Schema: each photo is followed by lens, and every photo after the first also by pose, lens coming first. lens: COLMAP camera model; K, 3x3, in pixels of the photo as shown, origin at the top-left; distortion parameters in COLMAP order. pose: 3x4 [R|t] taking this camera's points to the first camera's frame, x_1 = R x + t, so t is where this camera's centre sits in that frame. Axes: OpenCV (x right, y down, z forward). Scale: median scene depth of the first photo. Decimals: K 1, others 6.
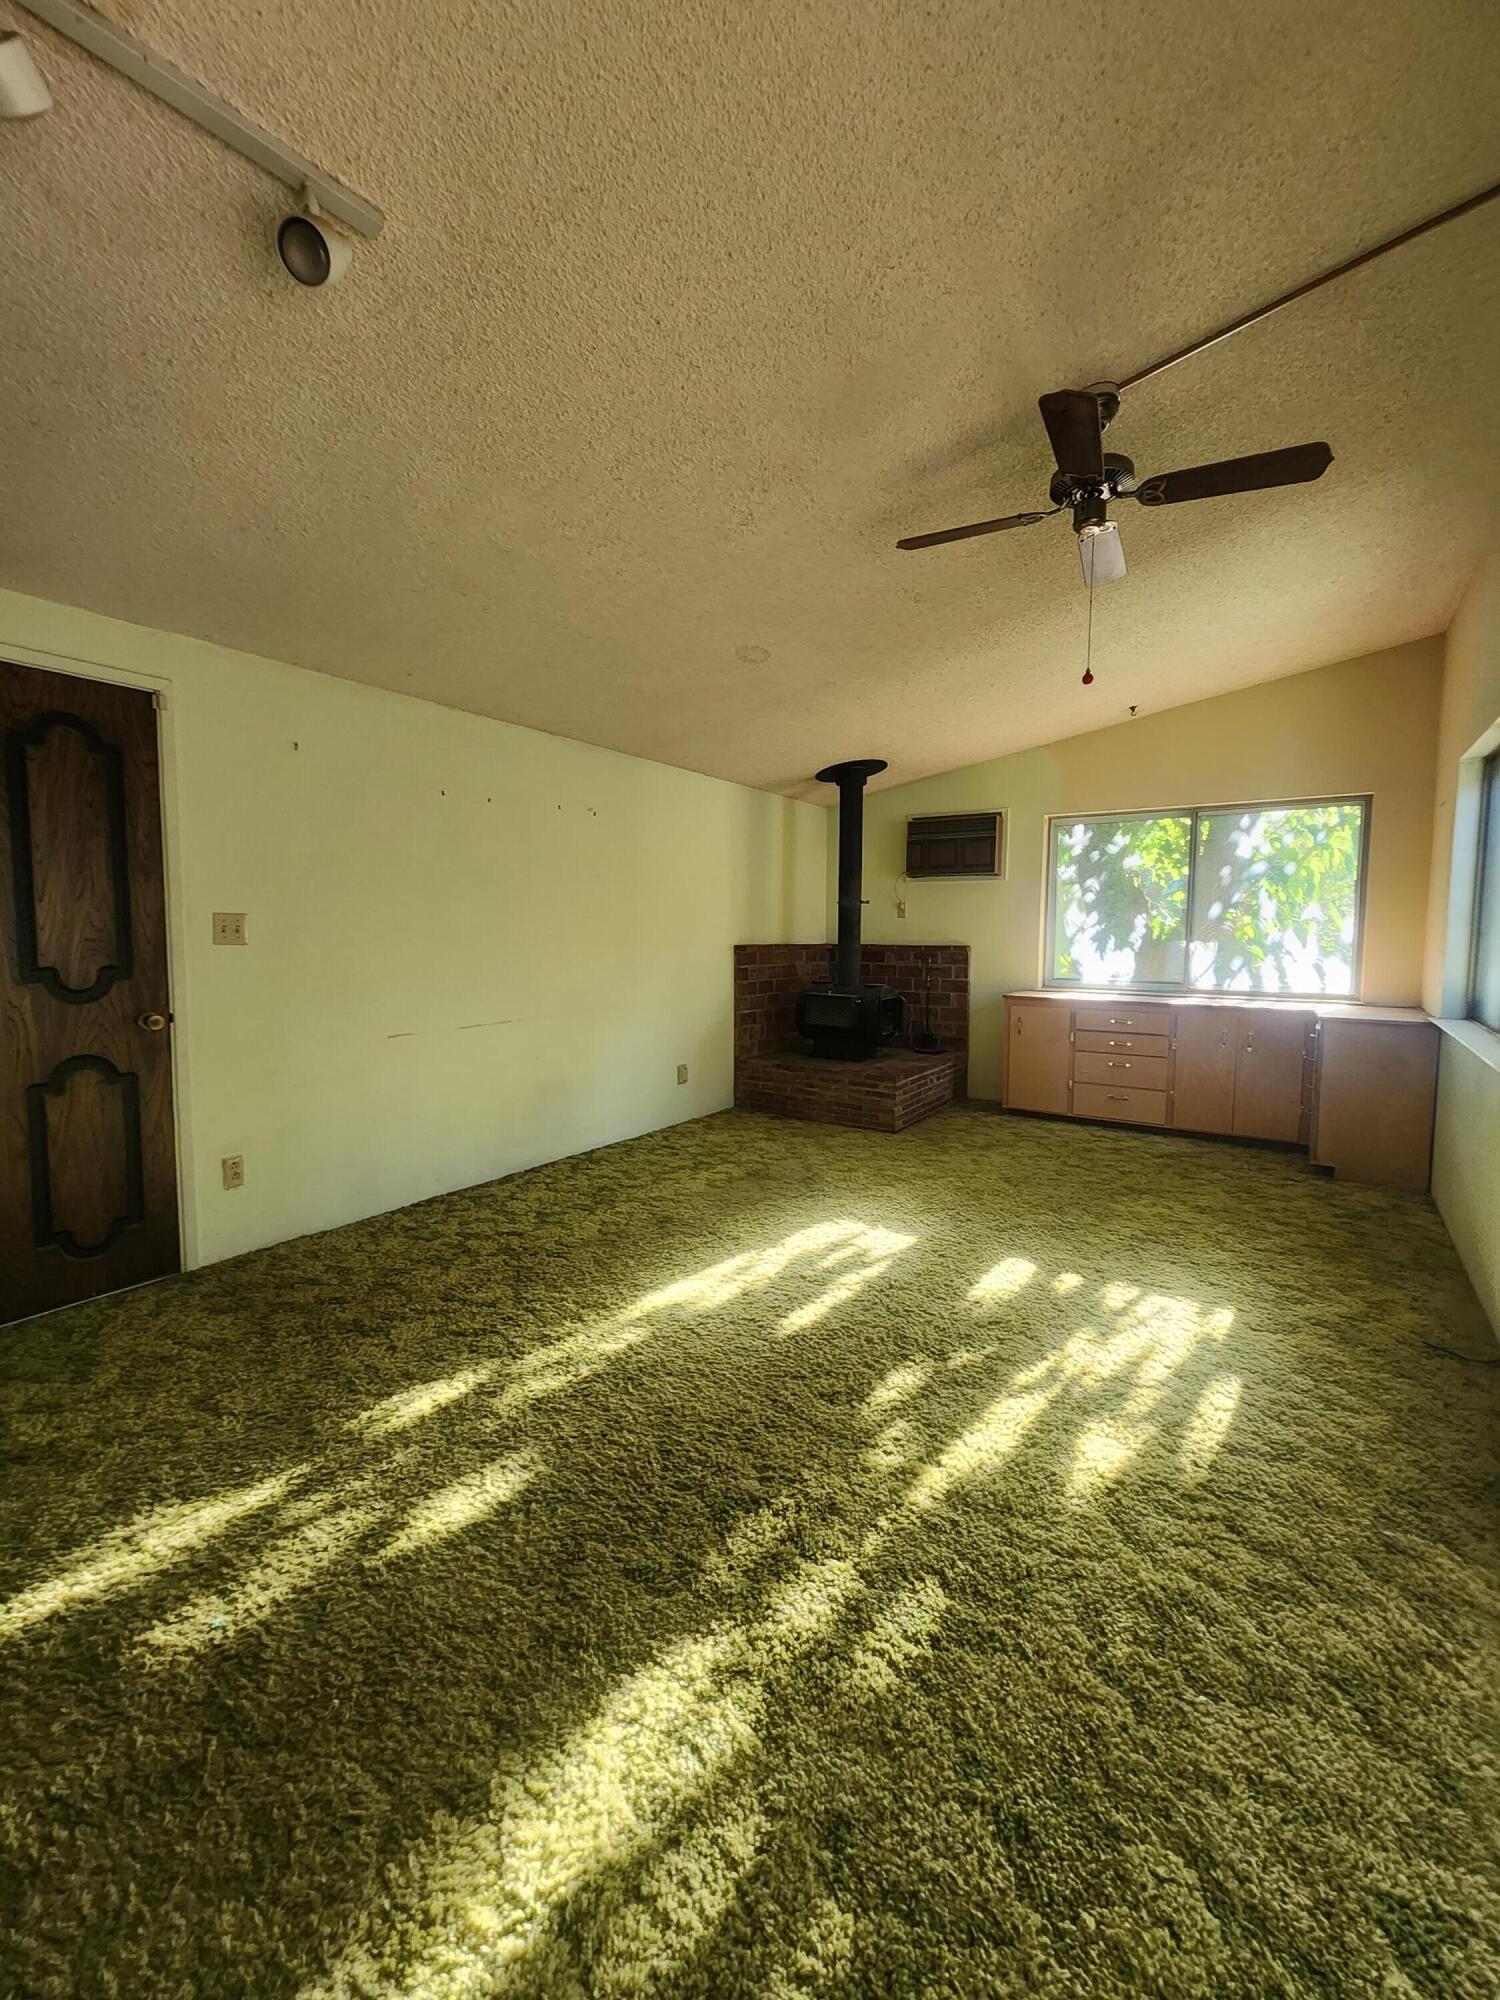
lens RADIAL K [[827.5, 0, 750.0], [0, 827.5, 1000.0], [0, 0, 1]] dist [-0.001332, -0.000285]
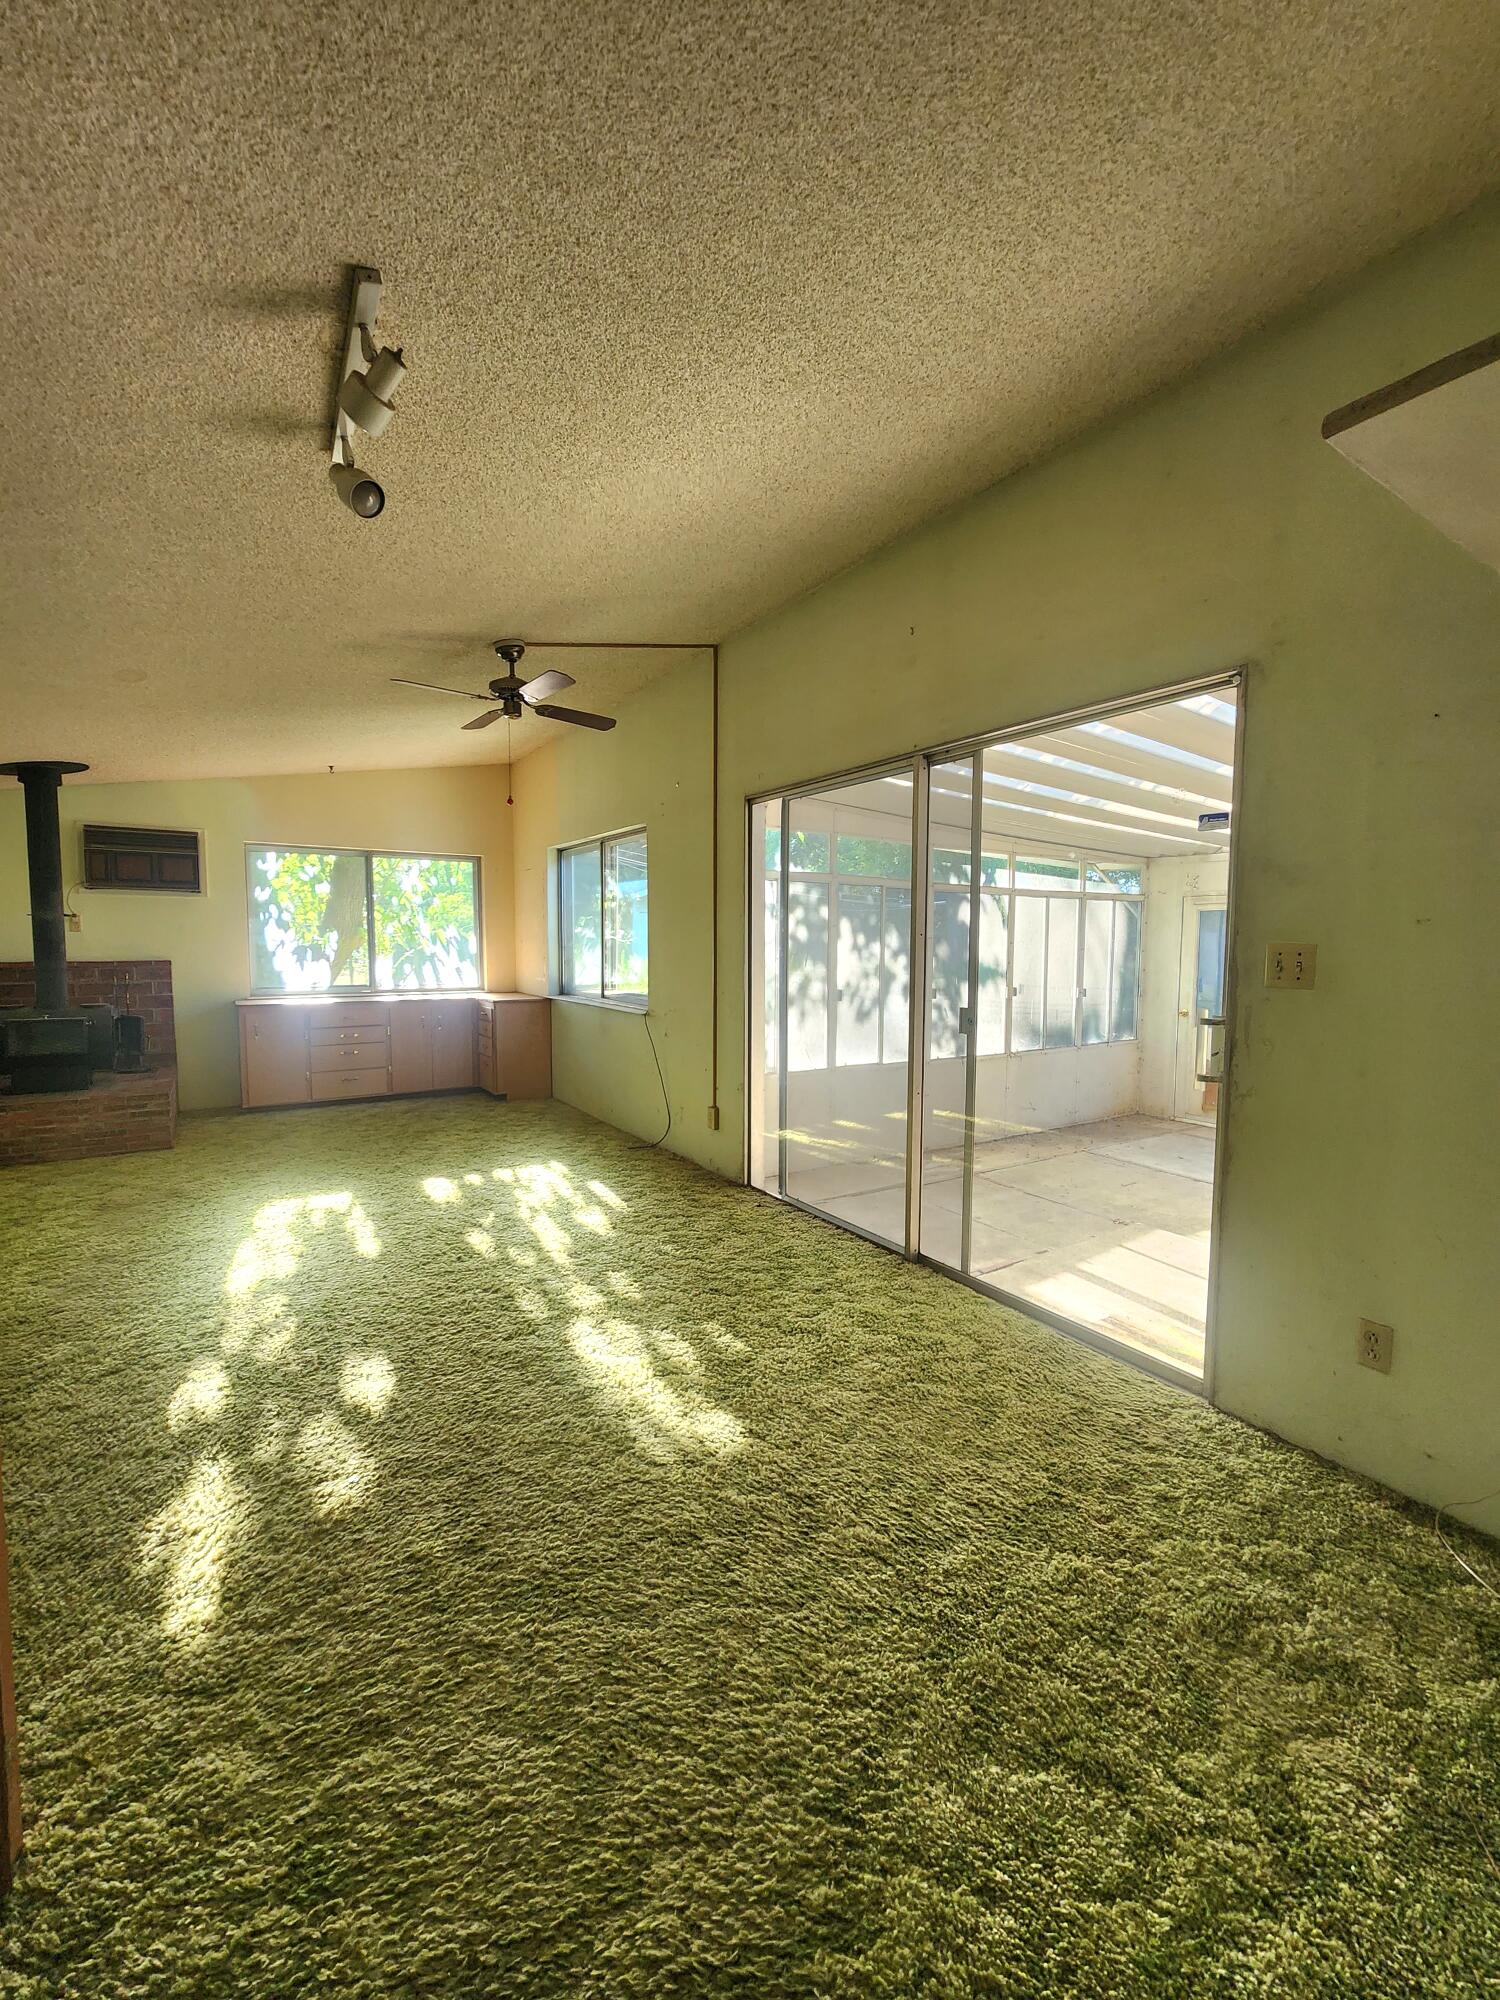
lens RADIAL K [[827.5, 0, 750.0], [0, 827.5, 1000.0], [0, 0, 1]] dist [-0.001332, -0.000285]
pose [[0.380048, -0.068313, 0.922441, -0.978442], [0.075785, 0.996216, 0.042553, -0.016759], [-0.921857, 0.053735, 0.383787, -0.089711]]
